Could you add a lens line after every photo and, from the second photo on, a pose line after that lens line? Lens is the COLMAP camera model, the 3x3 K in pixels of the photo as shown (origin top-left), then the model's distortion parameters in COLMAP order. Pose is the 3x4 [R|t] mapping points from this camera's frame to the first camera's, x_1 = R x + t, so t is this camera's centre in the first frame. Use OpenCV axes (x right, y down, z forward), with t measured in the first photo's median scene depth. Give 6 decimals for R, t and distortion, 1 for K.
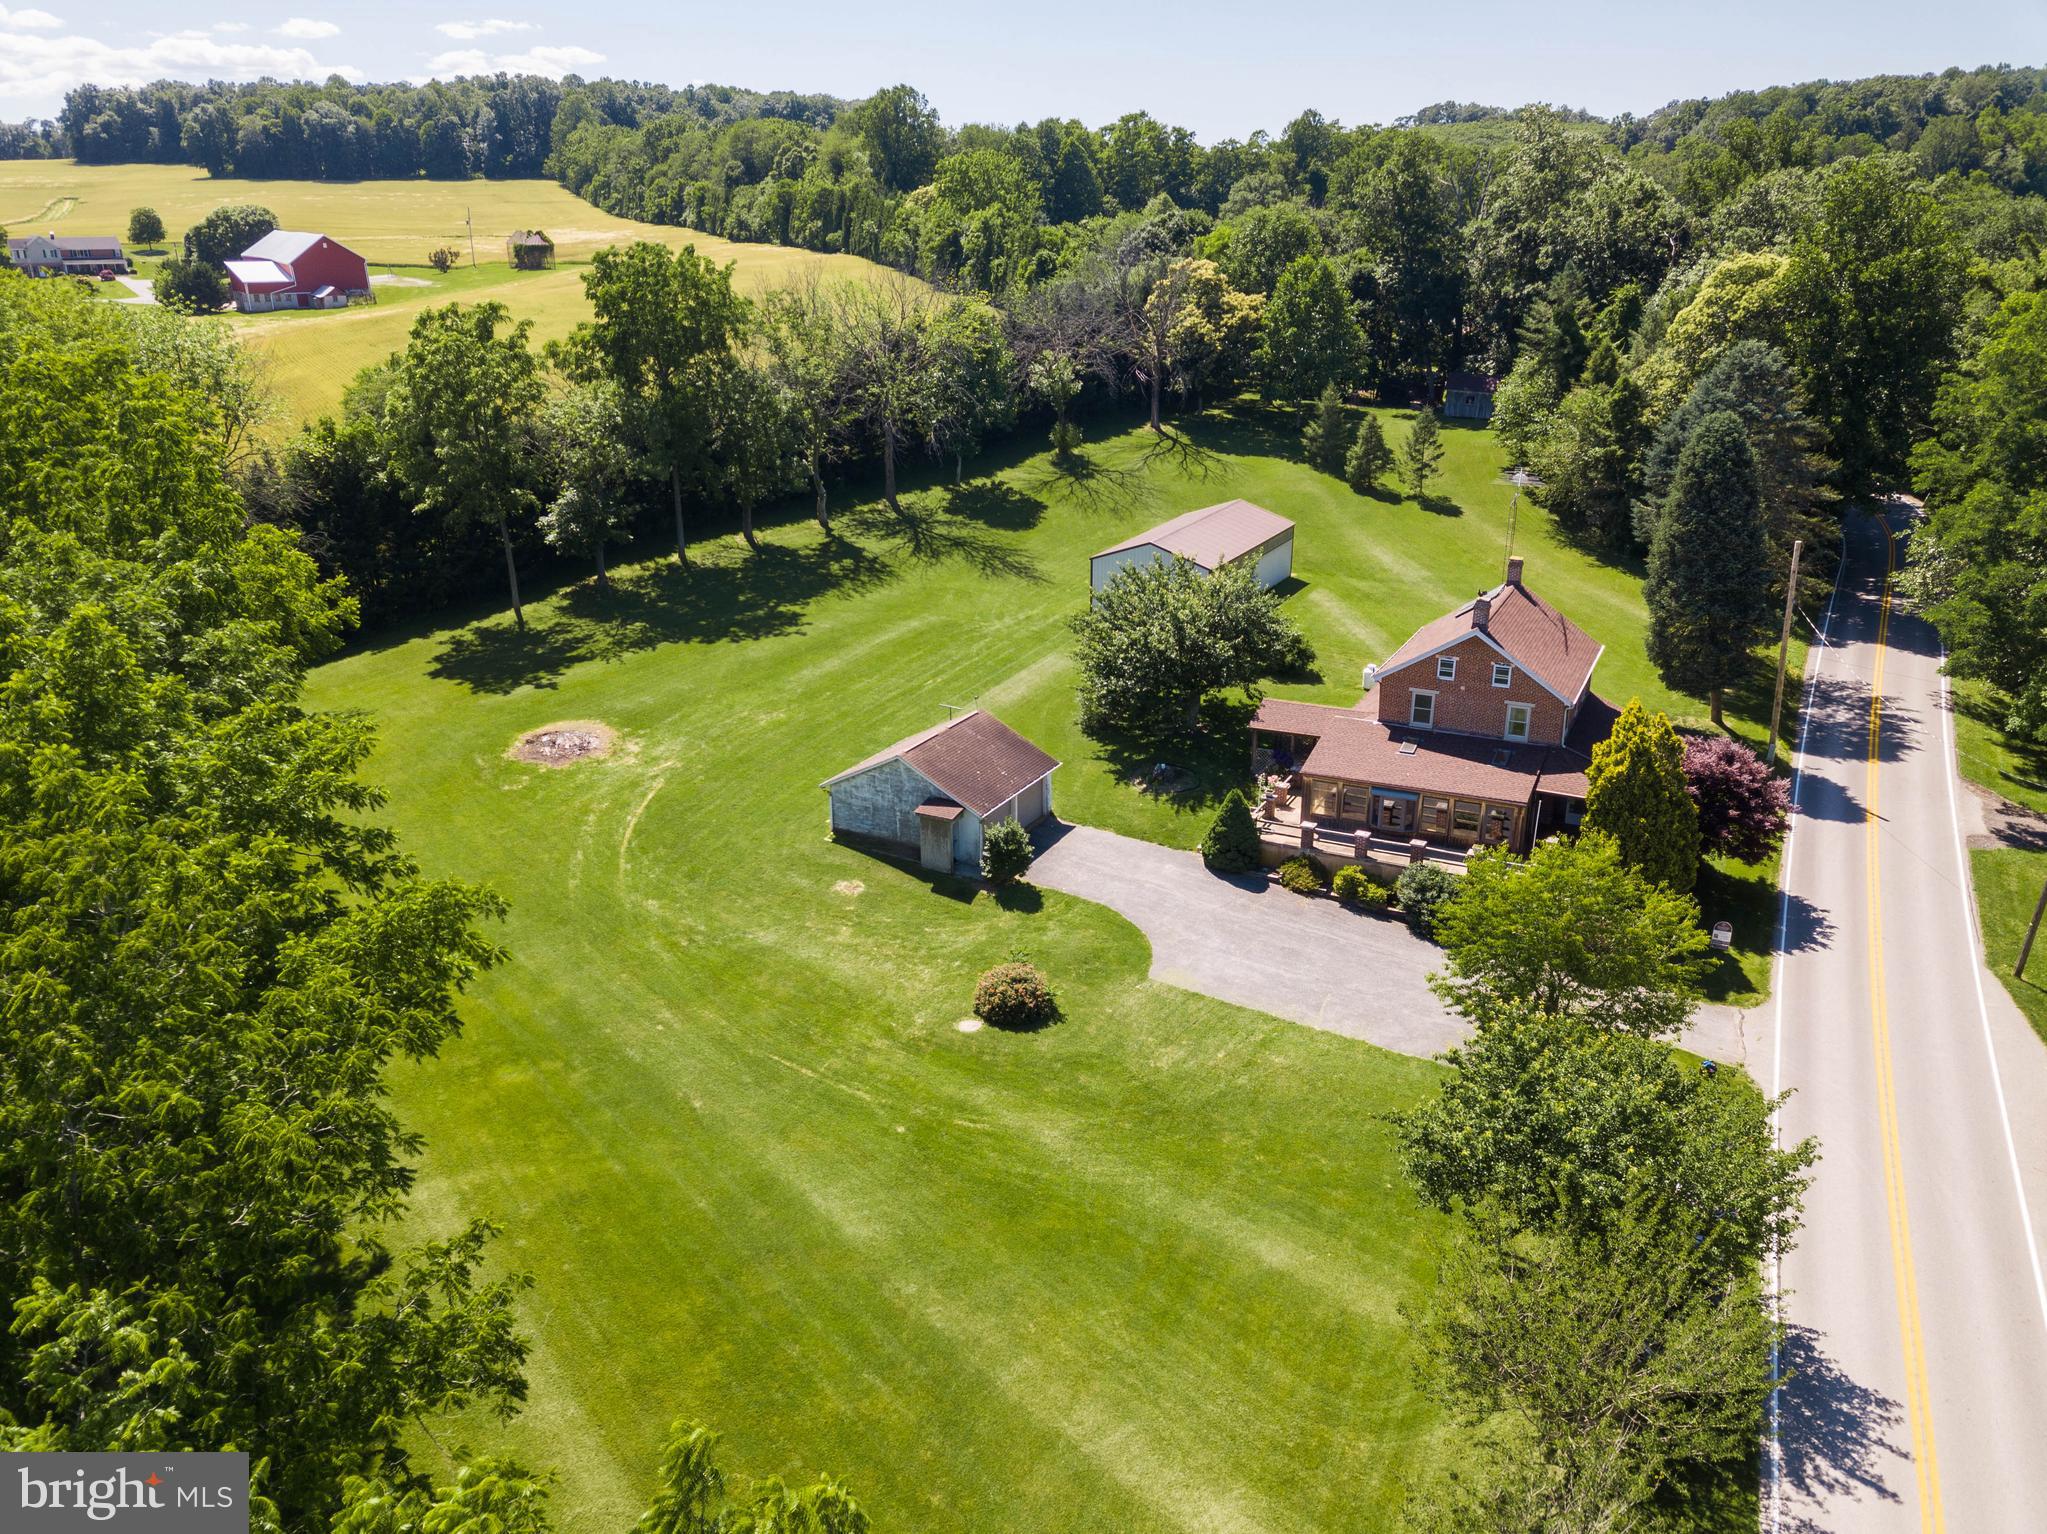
lens RADIAL K [[1610.9, 0, 954.4], [0, 1610.9, 654.2], [0, 0, 1]] dist [0.109130, -0.218709]
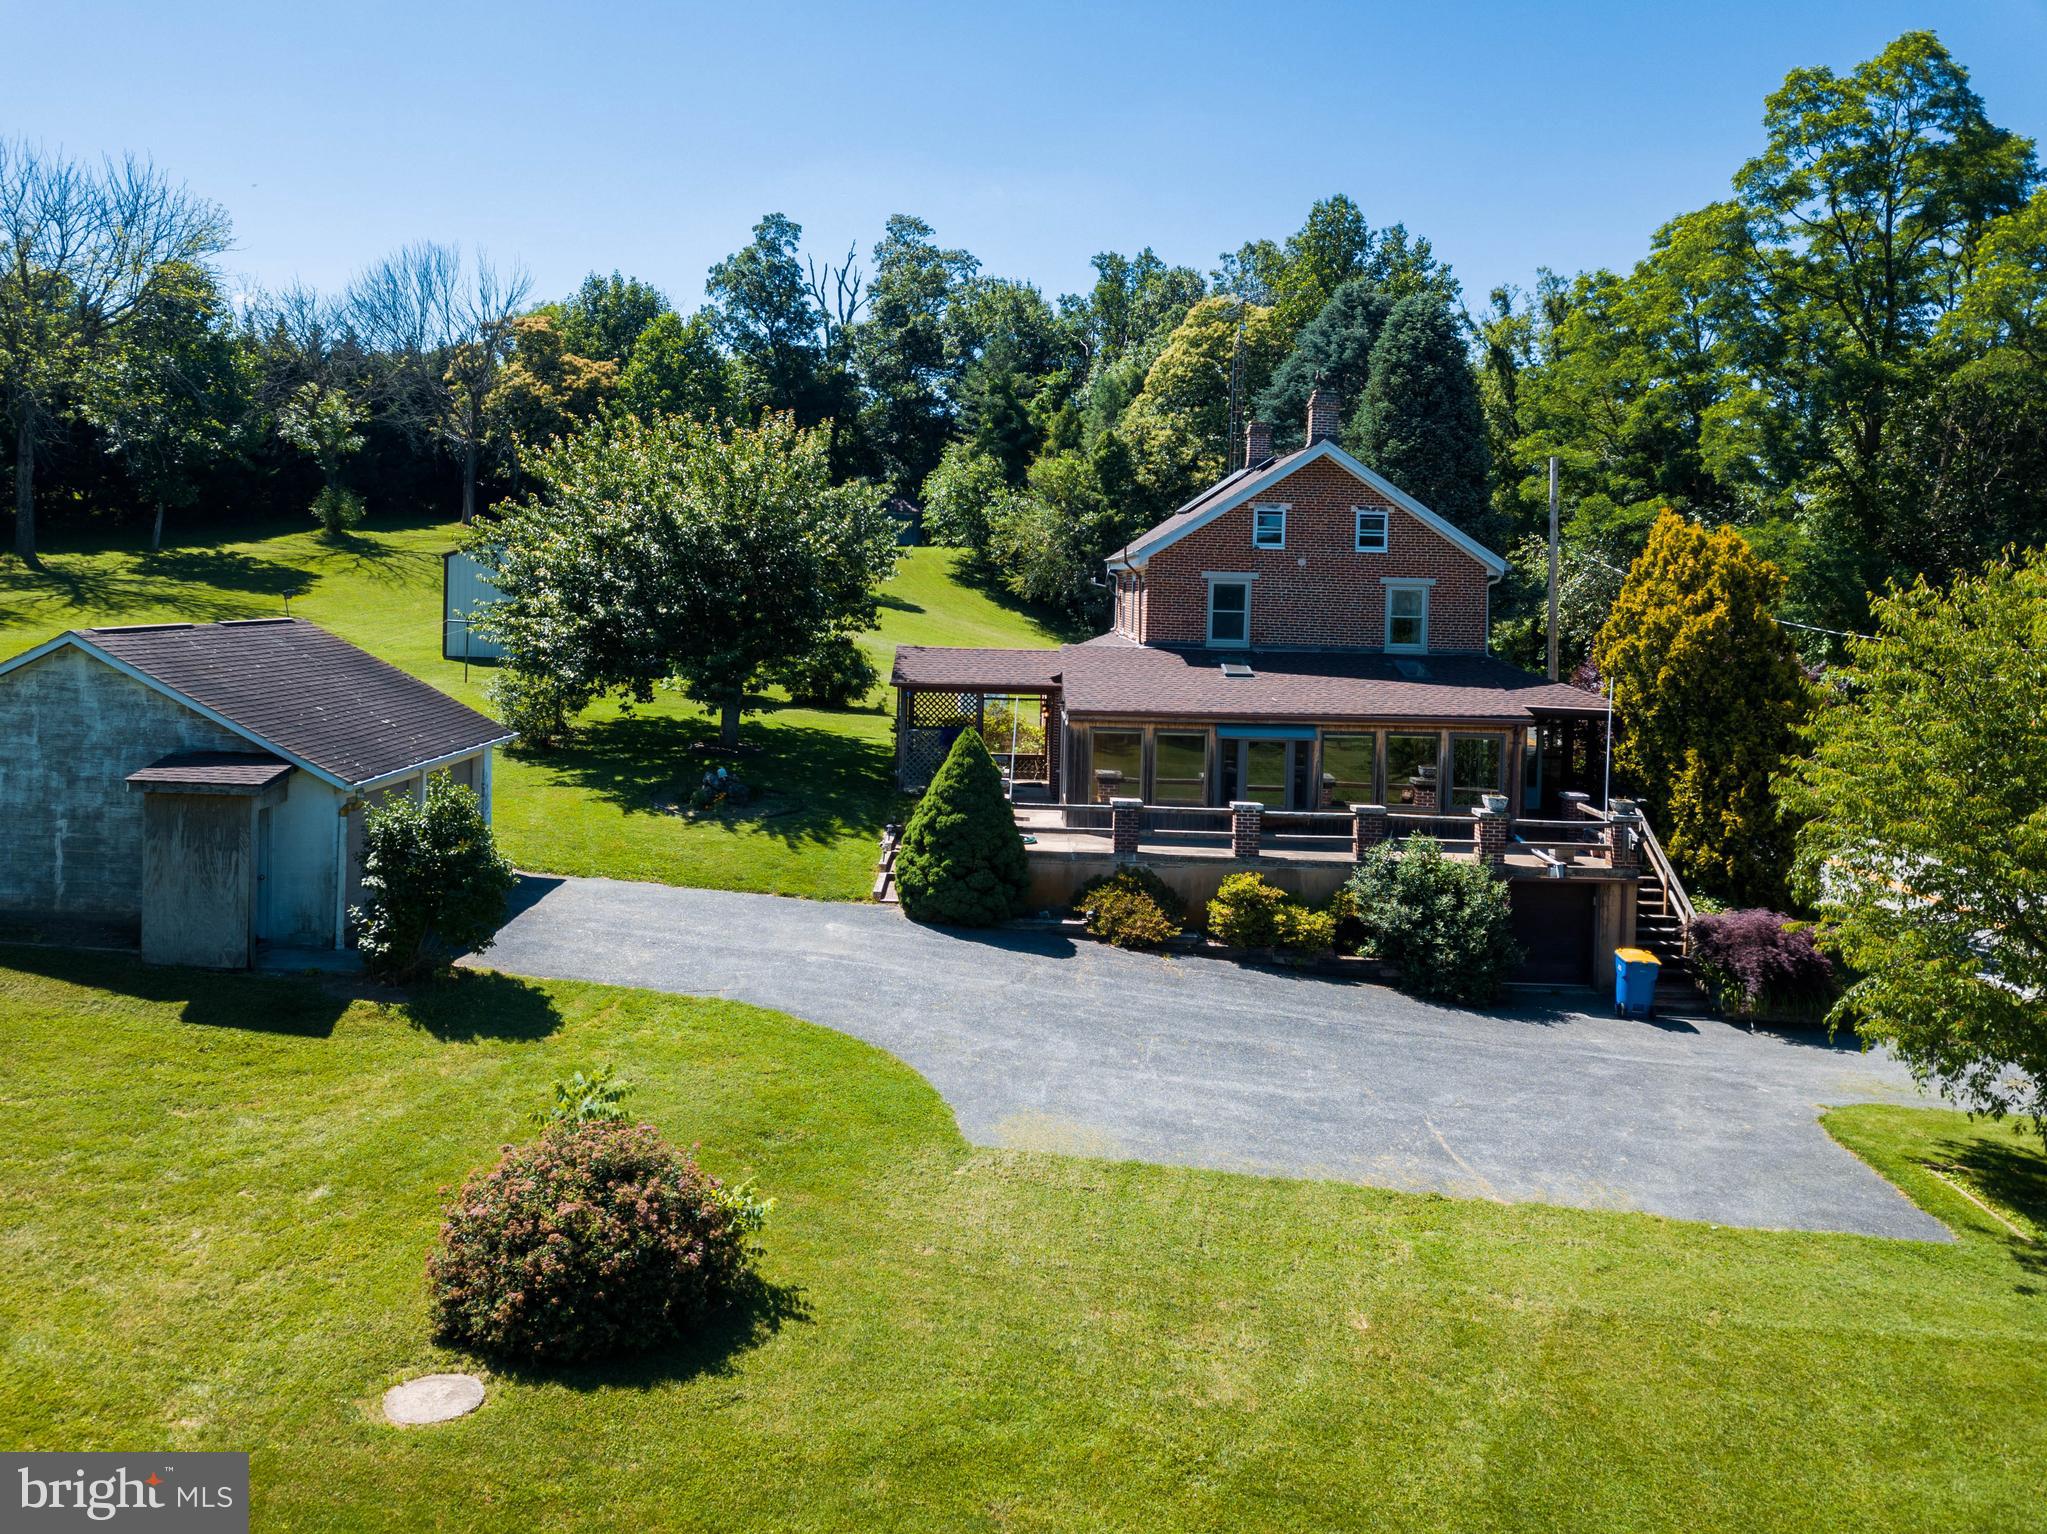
lens RADIAL K [[1610.9, 0, 954.4], [0, 1610.9, 654.2], [0, 0, 1]] dist [0.109130, -0.218709]
pose [[0.884353, 0.017689, 0.466483, -0.029400], [0.092908, 0.972622, -0.213015, 0.152597], [-0.457480, 0.231721, 0.858497, 0.619547]]
